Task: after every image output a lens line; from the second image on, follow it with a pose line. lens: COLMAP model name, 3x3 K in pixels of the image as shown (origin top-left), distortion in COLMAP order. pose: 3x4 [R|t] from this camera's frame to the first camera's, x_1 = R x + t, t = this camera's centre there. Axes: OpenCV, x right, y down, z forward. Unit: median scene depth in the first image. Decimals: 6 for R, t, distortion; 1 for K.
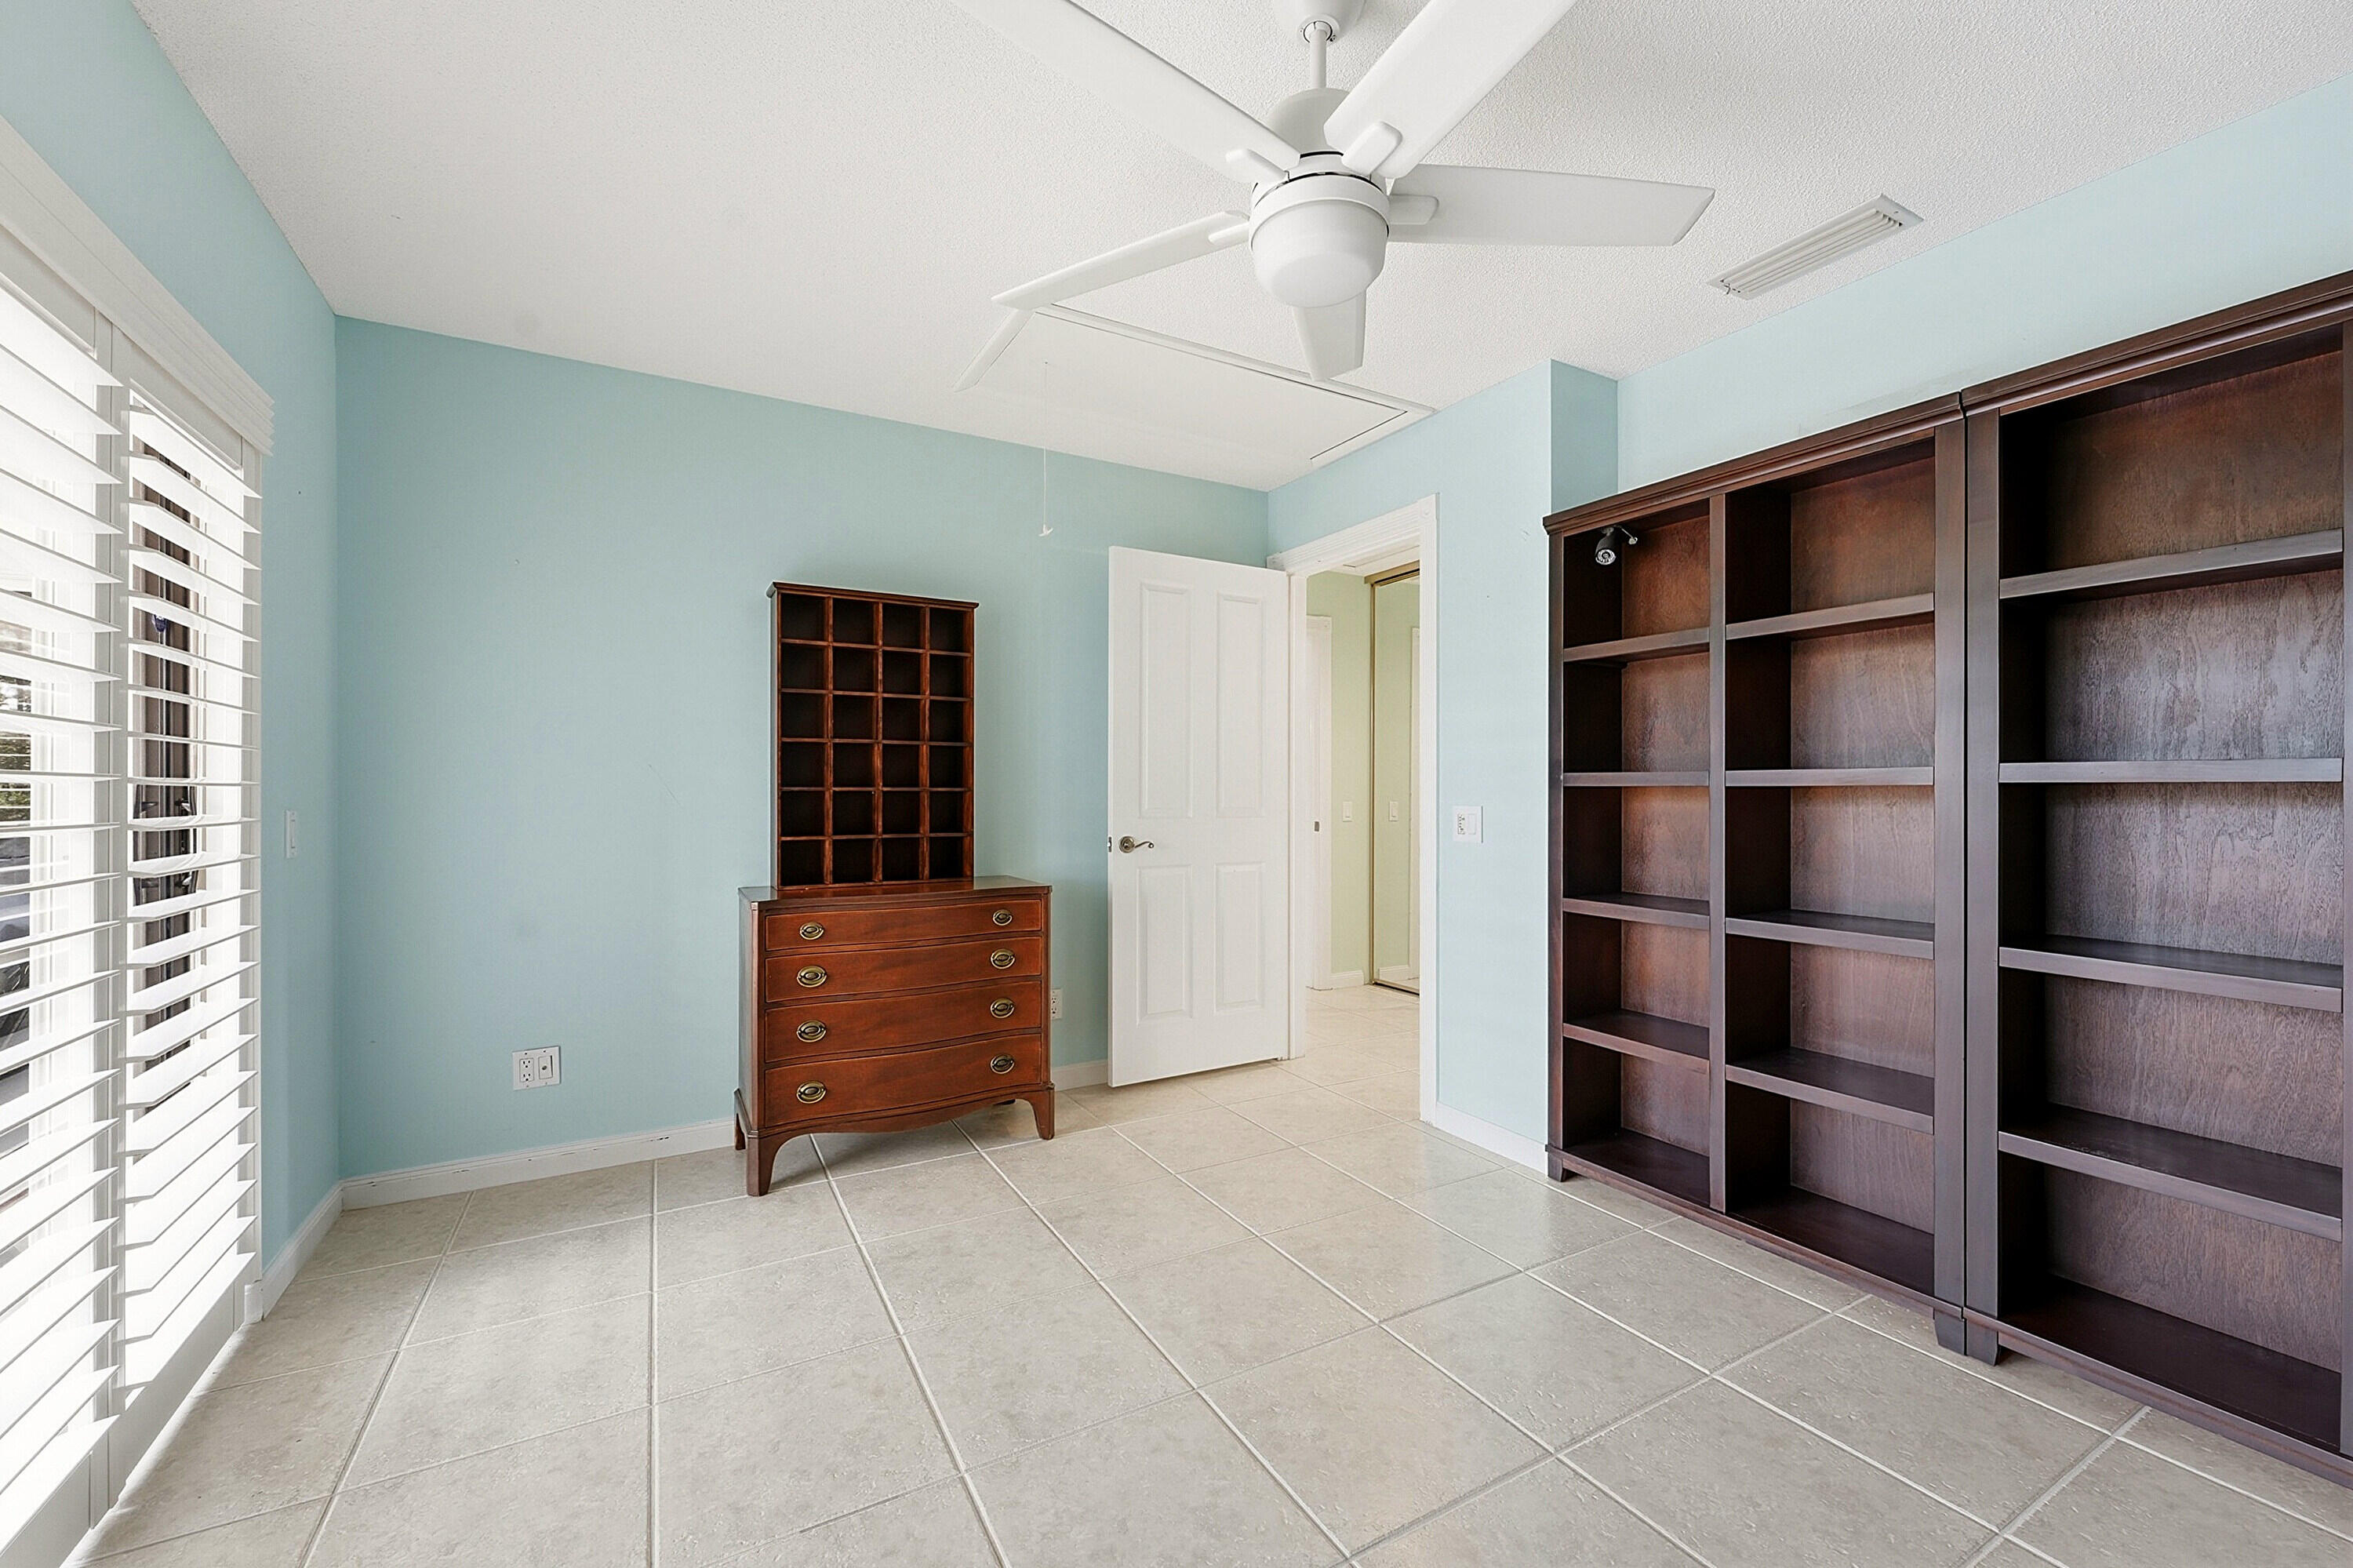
lens RADIAL K [[937.0, 0, 1173.8], [0, 937.0, 792.5], [0, 0, 1]] dist [0.000063, -0.000243]
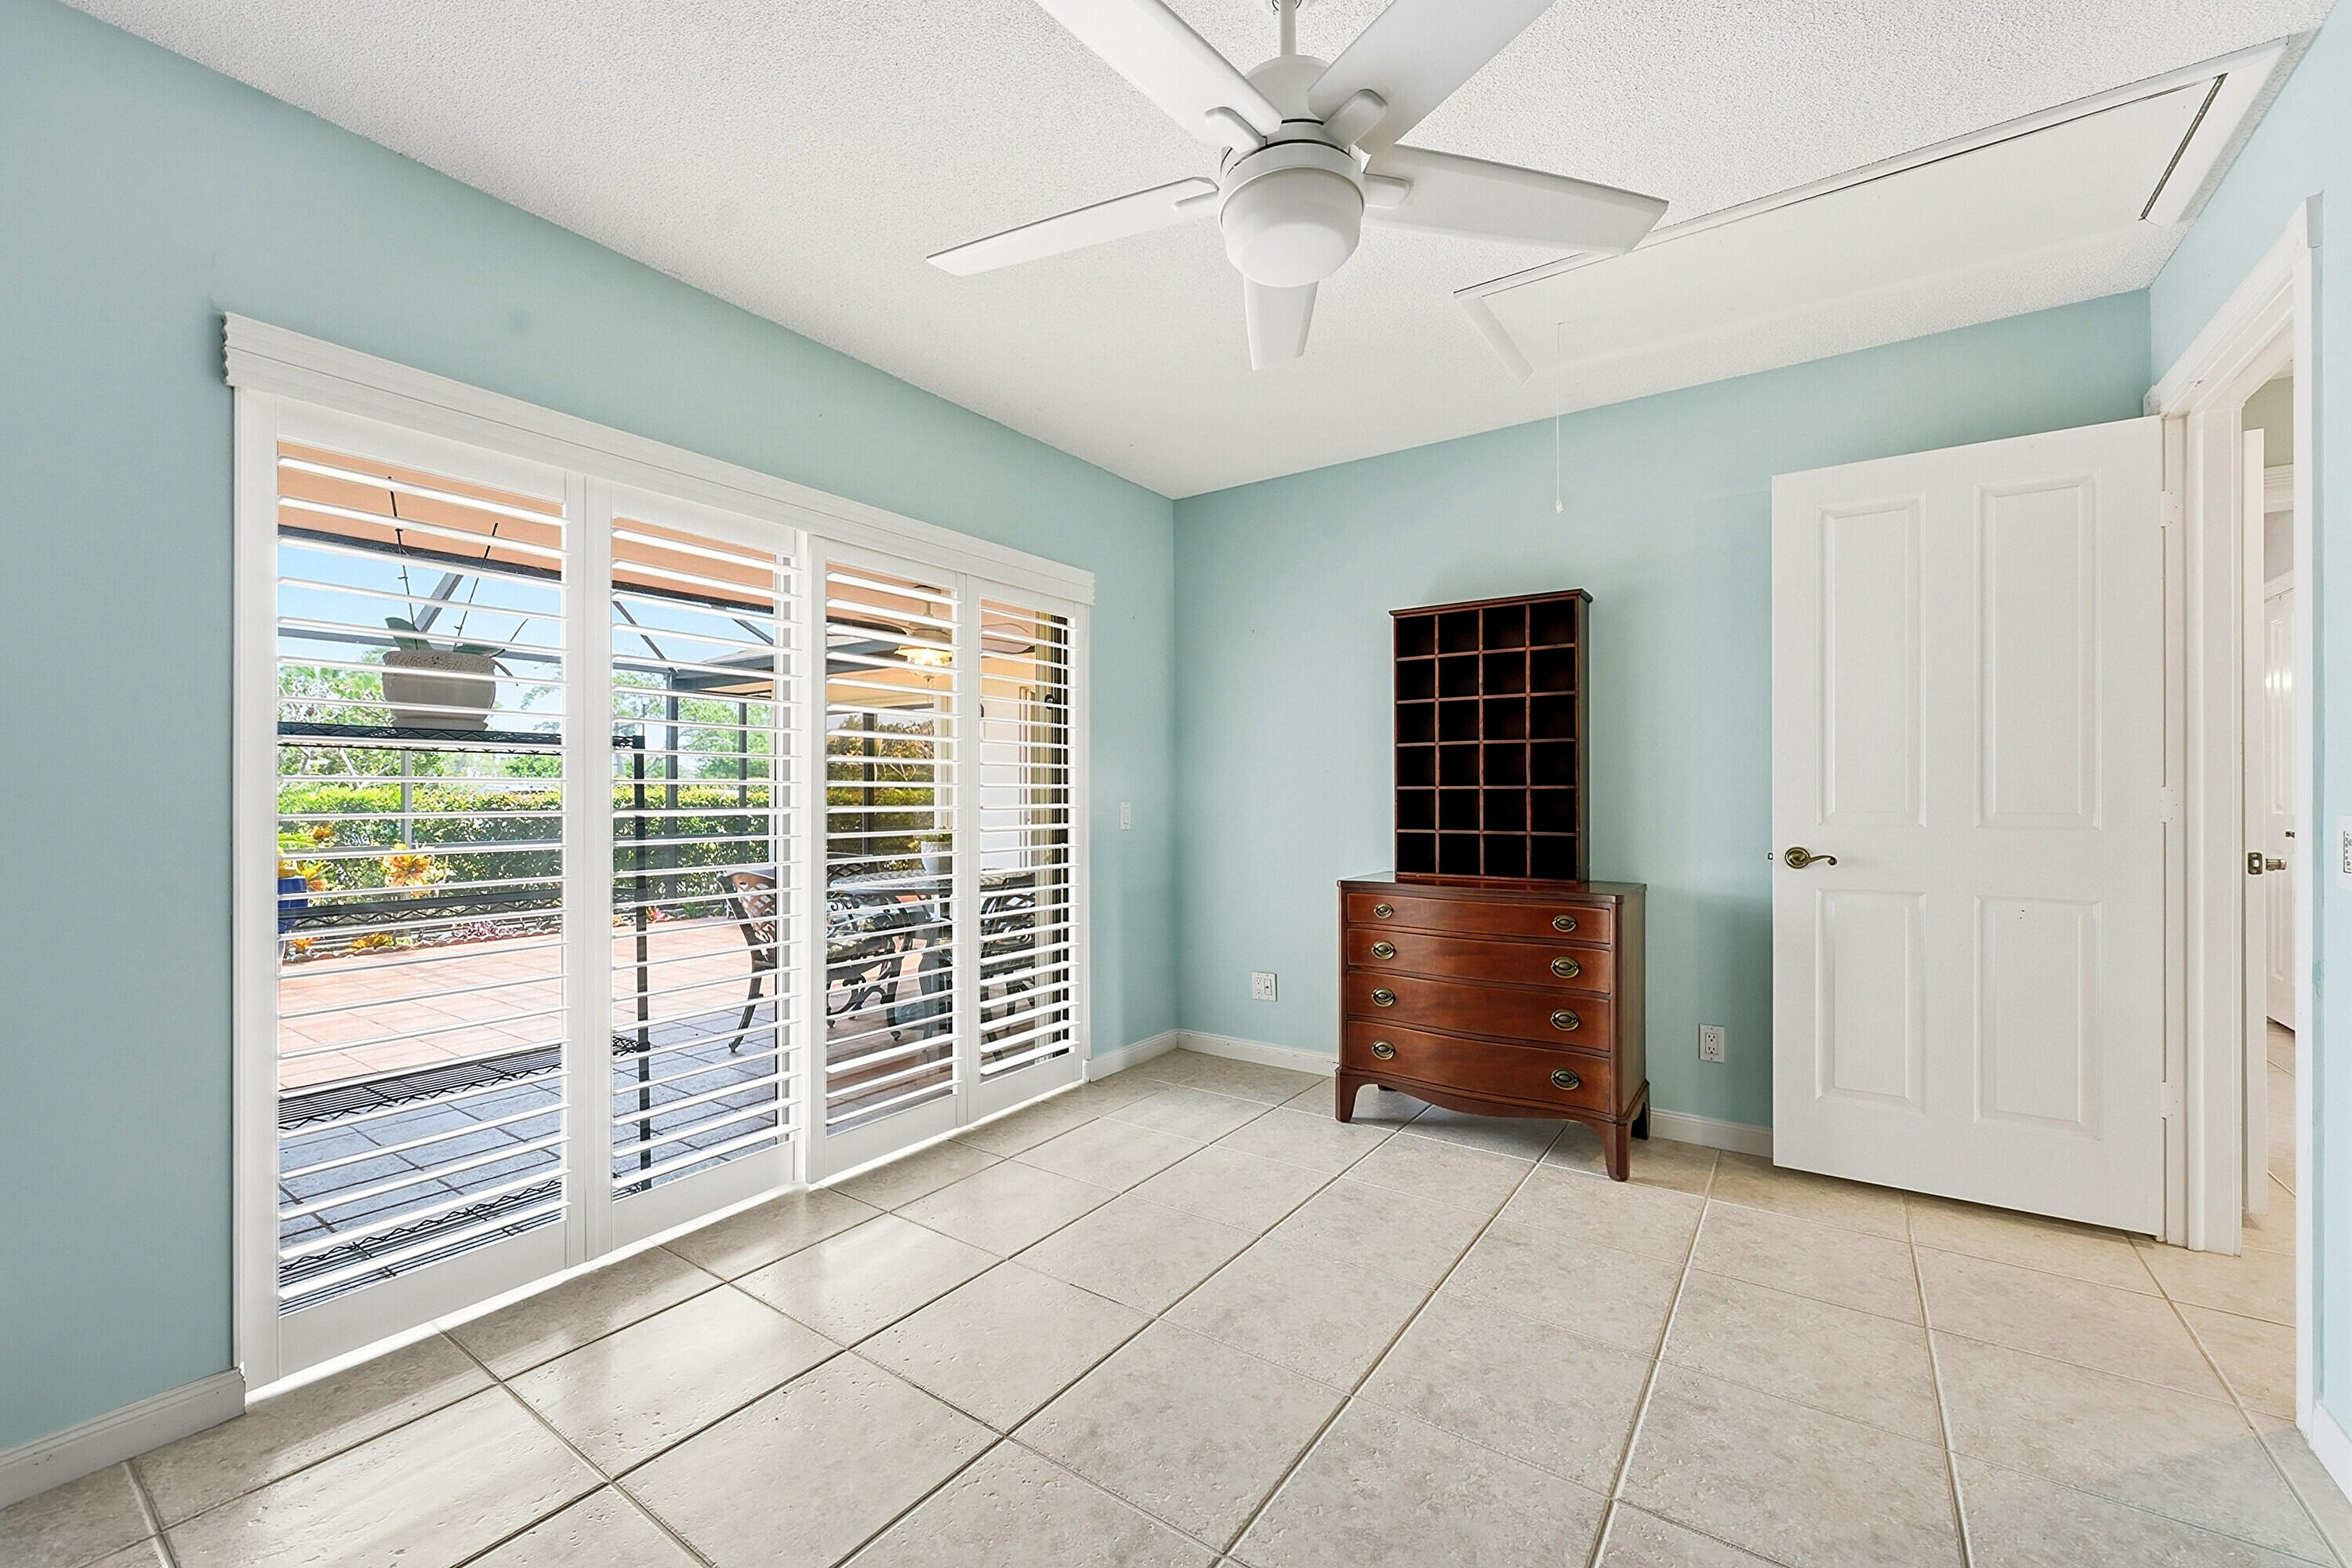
lens RADIAL K [[936.6, 0, 1175.4], [0, 936.6, 787.1], [0, 0, 1]] dist [0.000063, -0.000243]
pose [[0.435934, -0.008257, -0.899941, 0.500710], [0.002094, 0.999965, -0.008160, 0.003957], [0.899976, 0.001673, 0.435936, 0.242907]]
